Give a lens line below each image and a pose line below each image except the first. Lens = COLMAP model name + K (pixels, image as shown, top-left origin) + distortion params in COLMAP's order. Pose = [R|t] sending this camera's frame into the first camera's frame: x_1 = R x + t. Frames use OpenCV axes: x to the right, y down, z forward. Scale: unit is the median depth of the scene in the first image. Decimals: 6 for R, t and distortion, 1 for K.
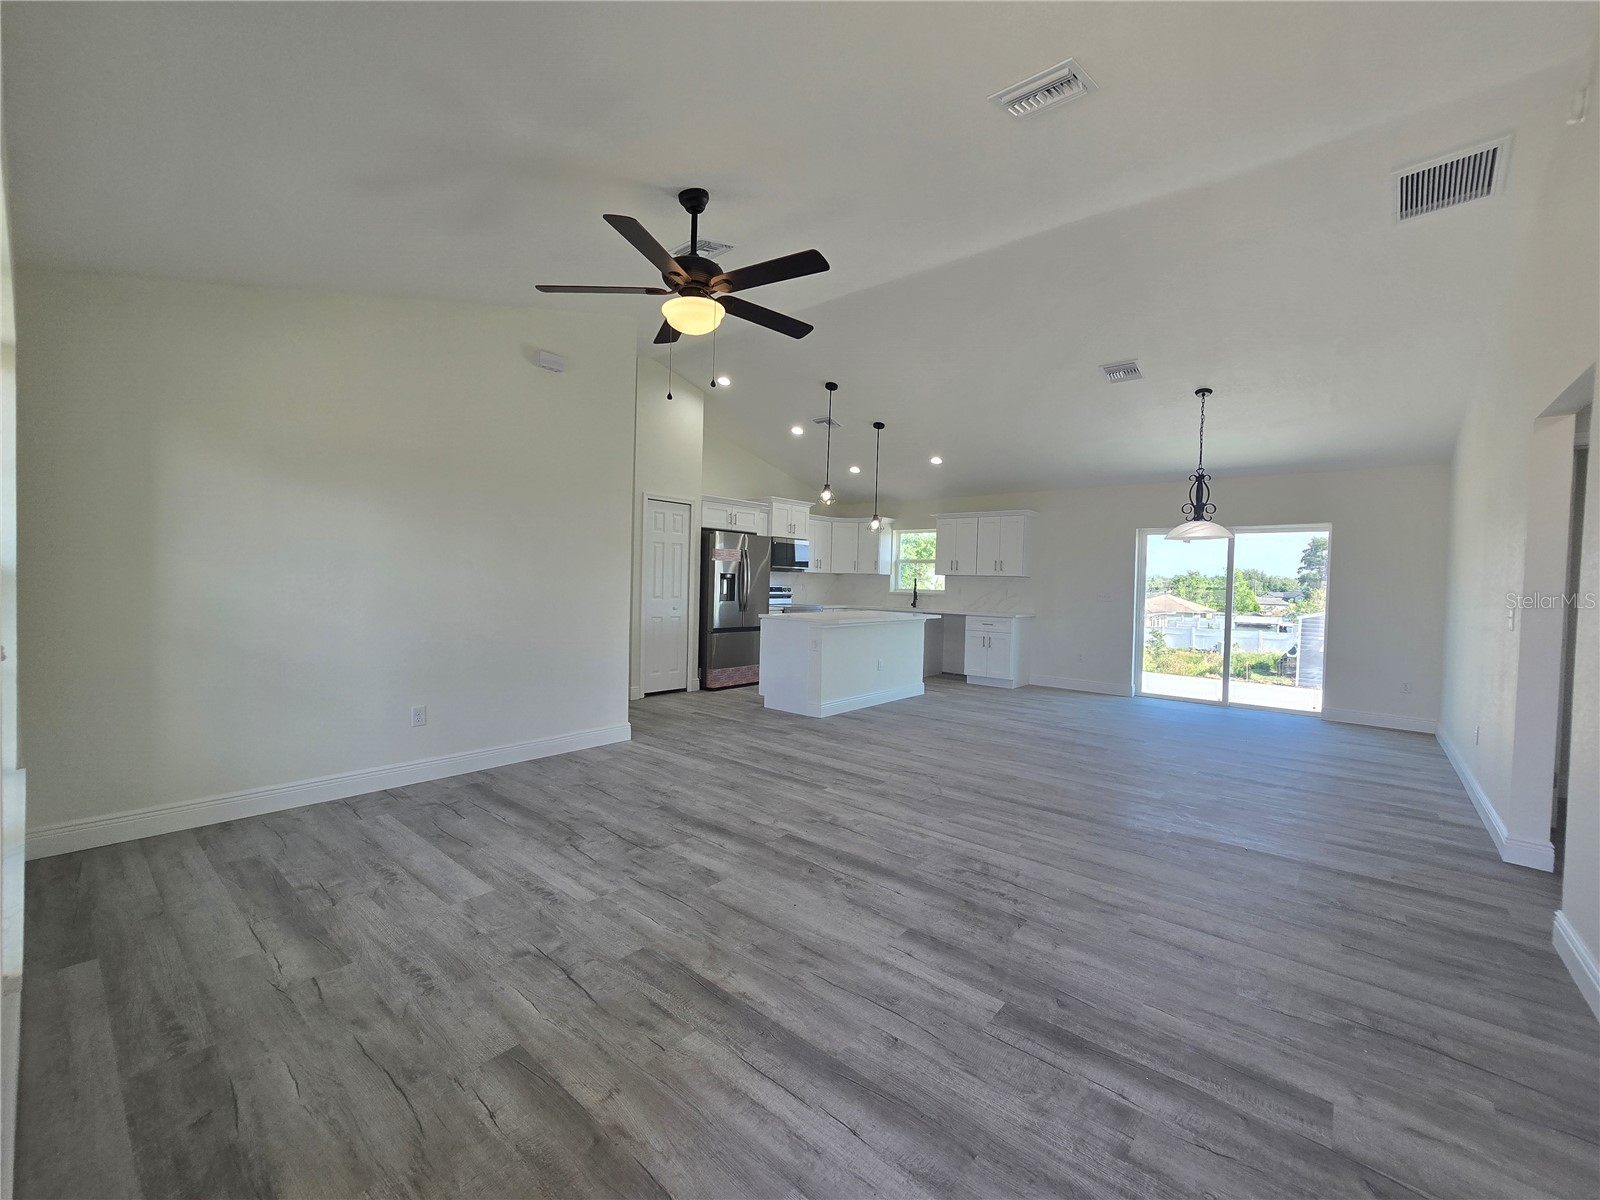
lens RADIAL K [[657.1, 0, 800.1], [0, 657.1, 598.5], [0, 0, 1]] dist [-0.005456, 0.000134]
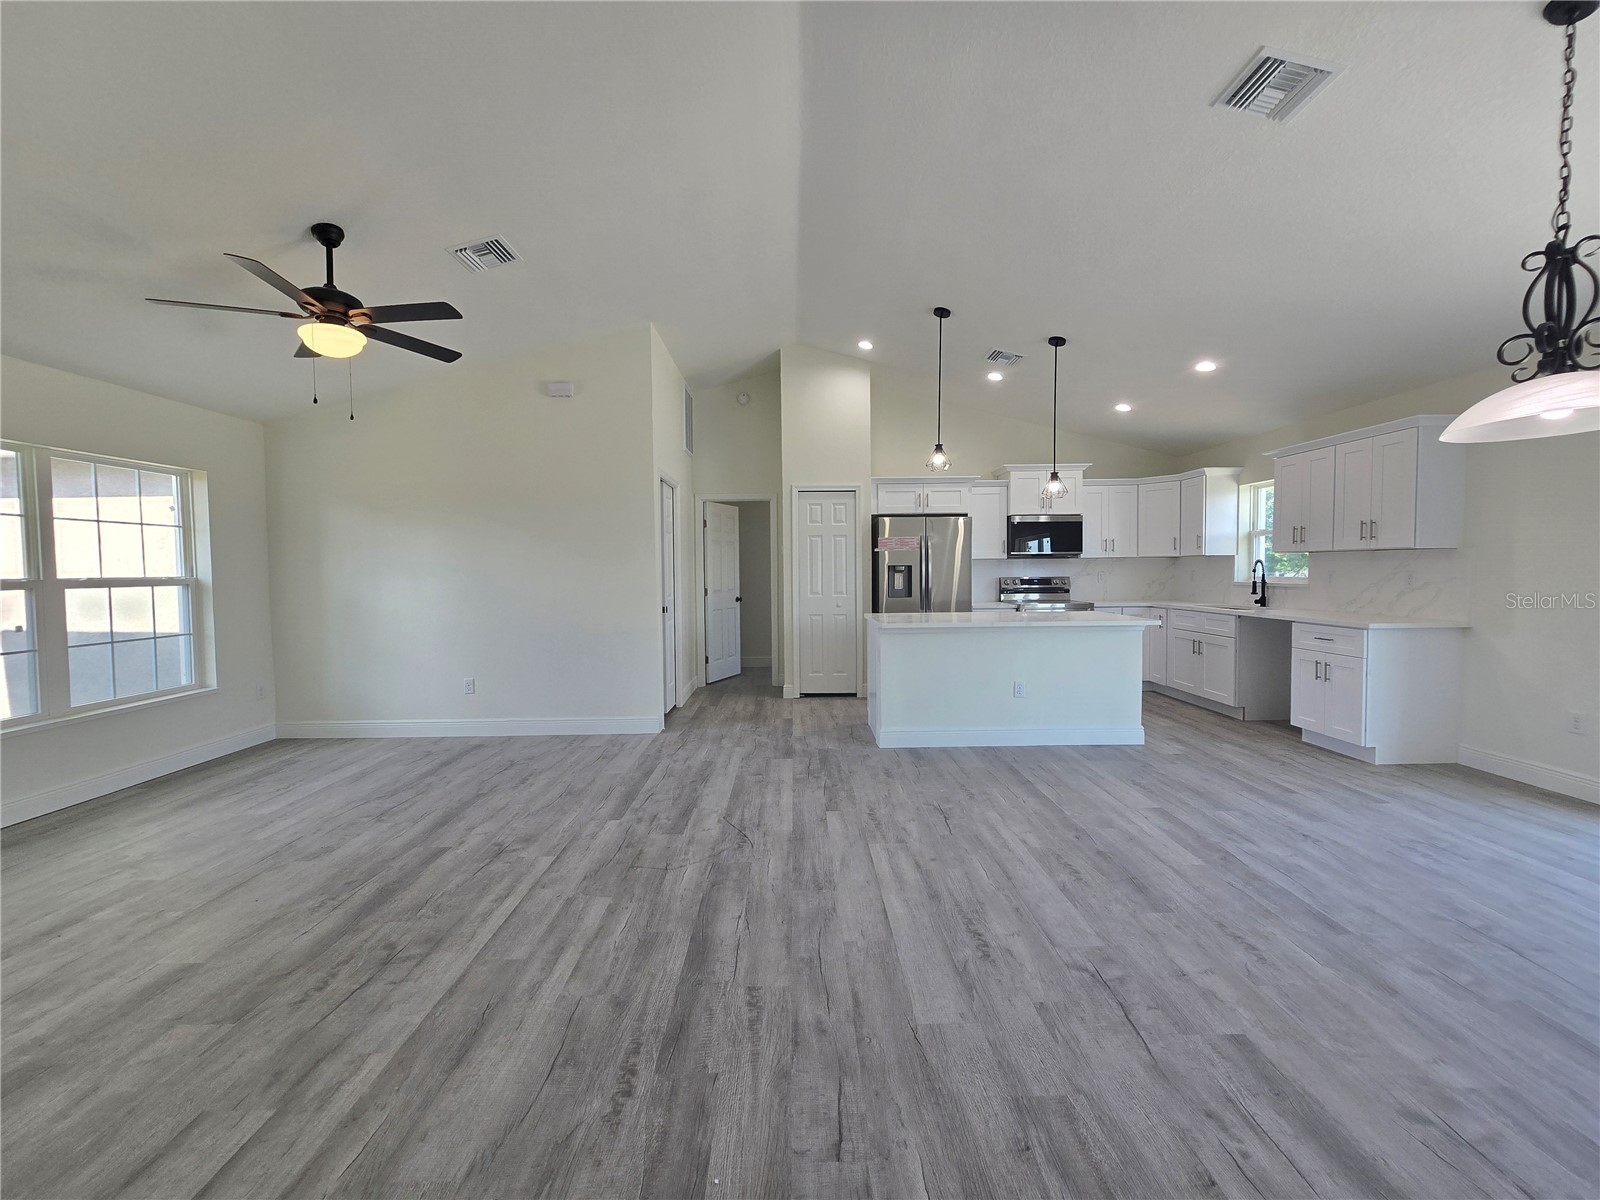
lens RADIAL K [[657.1, 0, 797.0], [0, 657.1, 597.2], [0, 0, 1]] dist [-0.005456, 0.000134]
pose [[0.650775, -0.000977, -0.759270, 0.741356], [0.007272, 0.999961, 0.004946, -0.002575], [0.759236, -0.008740, 0.650757, 0.553036]]
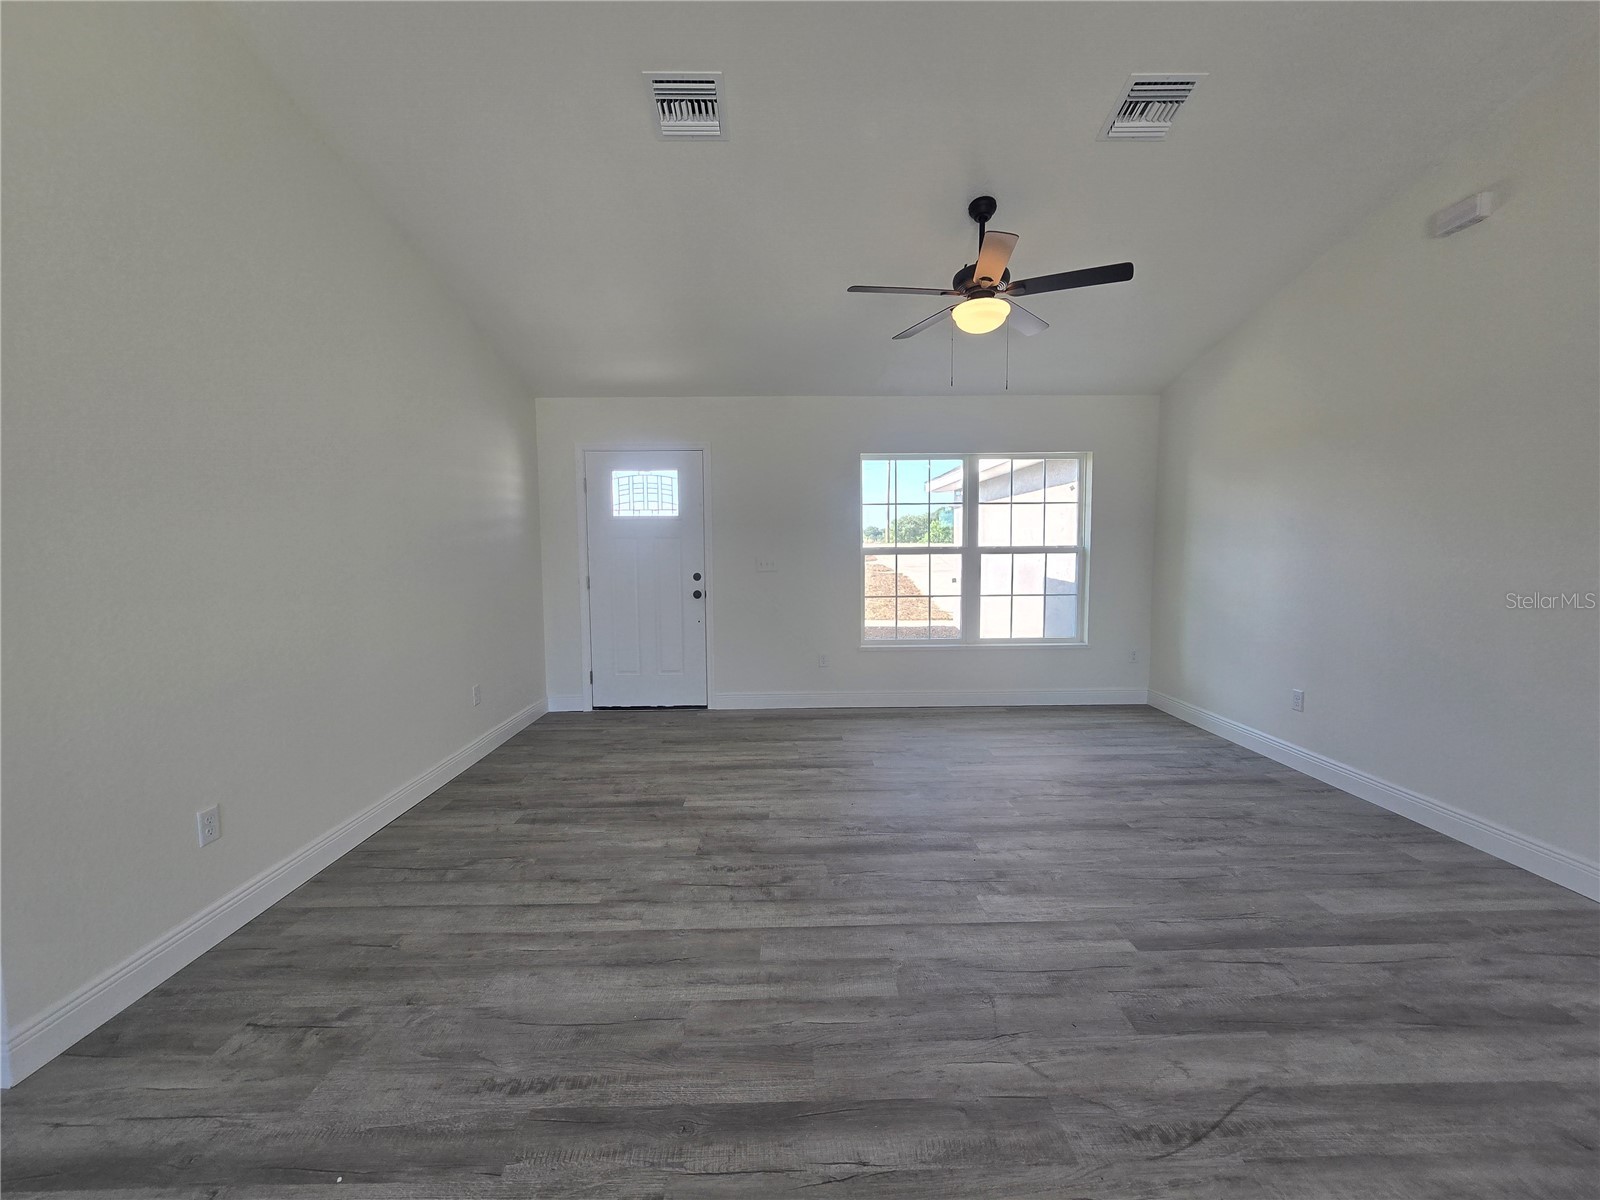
lens RADIAL K [[657.1, 0, 802.3], [0, 657.1, 594.7], [0, 0, 1]] dist [-0.005456, 0.000134]
pose [[-0.748531, 0.028864, -0.662471, 0.516335], [-0.030554, 0.996490, 0.077941, -0.024984], [0.662395, 0.078582, -0.745022, 1.054600]]
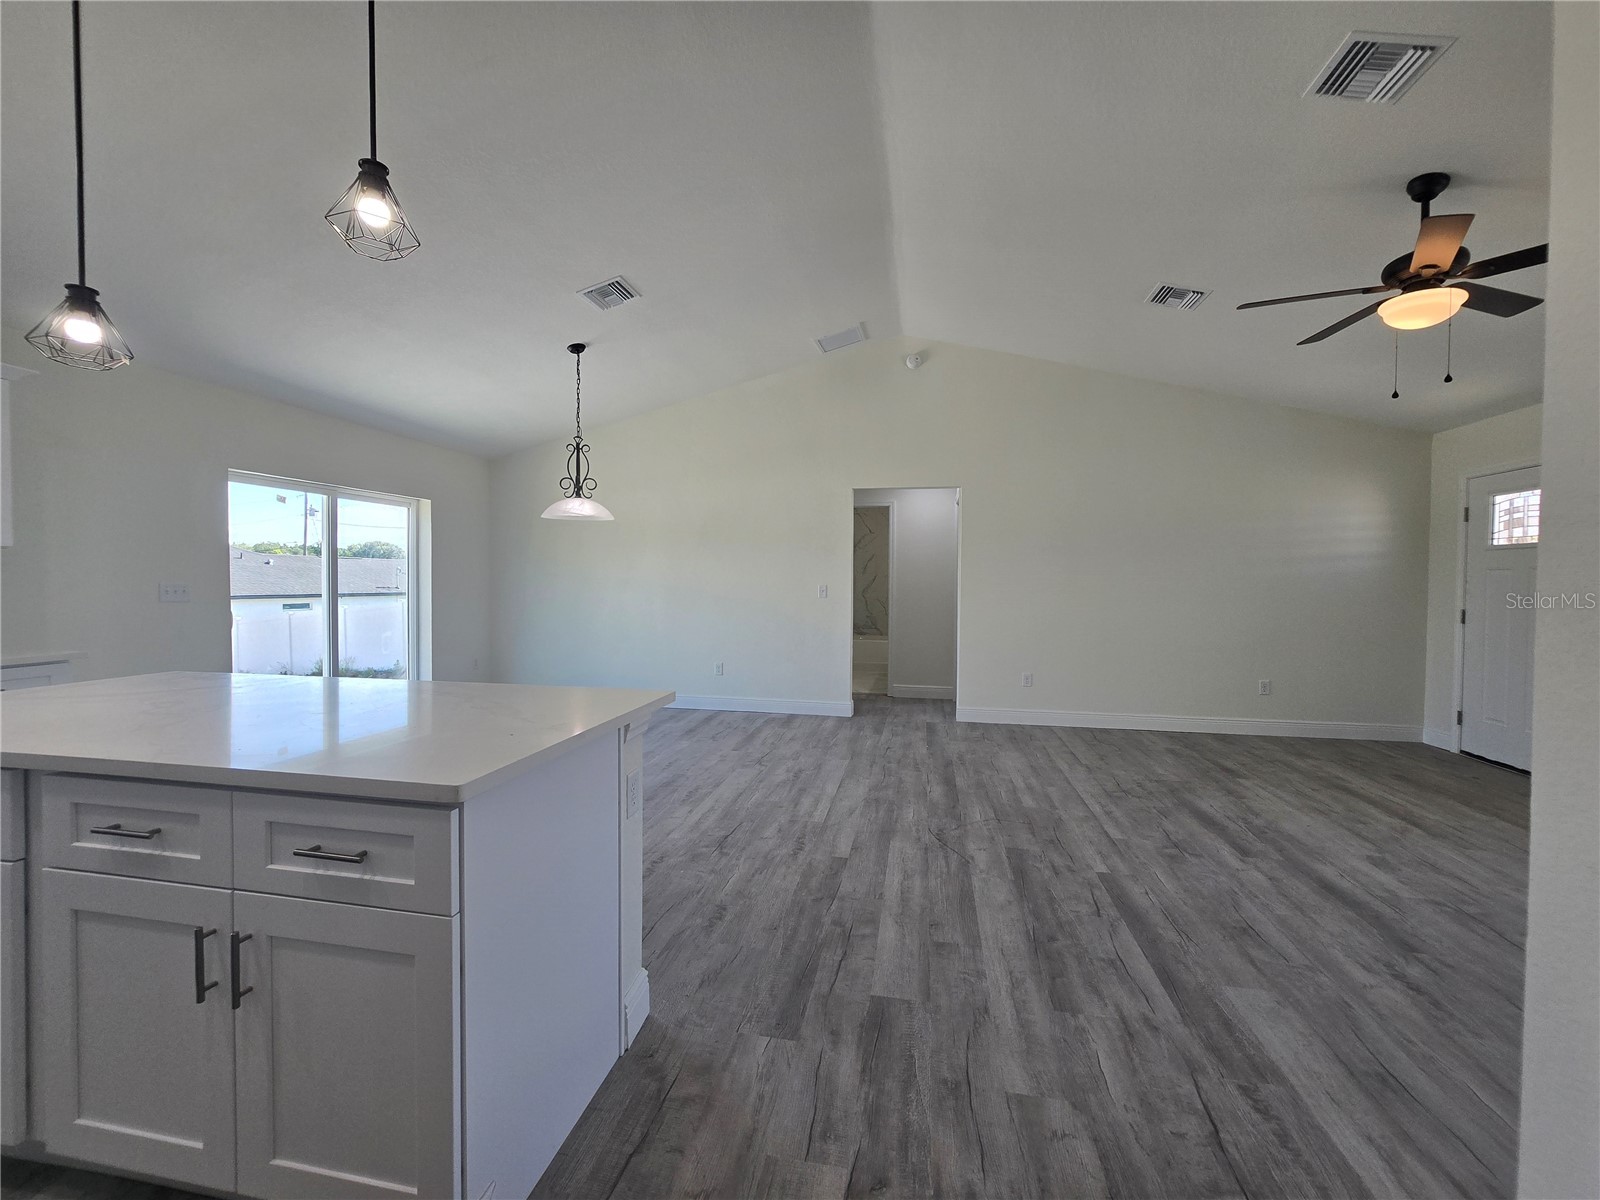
lens RADIAL K [[657.1, 0, 798.3], [0, 657.1, 597.0], [0, 0, 1]] dist [-0.005456, 0.000134]
pose [[-0.492388, -0.051791, 0.868833, -0.356153], [0.004429, 0.998066, 0.062005, -0.049342], [-0.870364, 0.034378, -0.491207, 1.436707]]
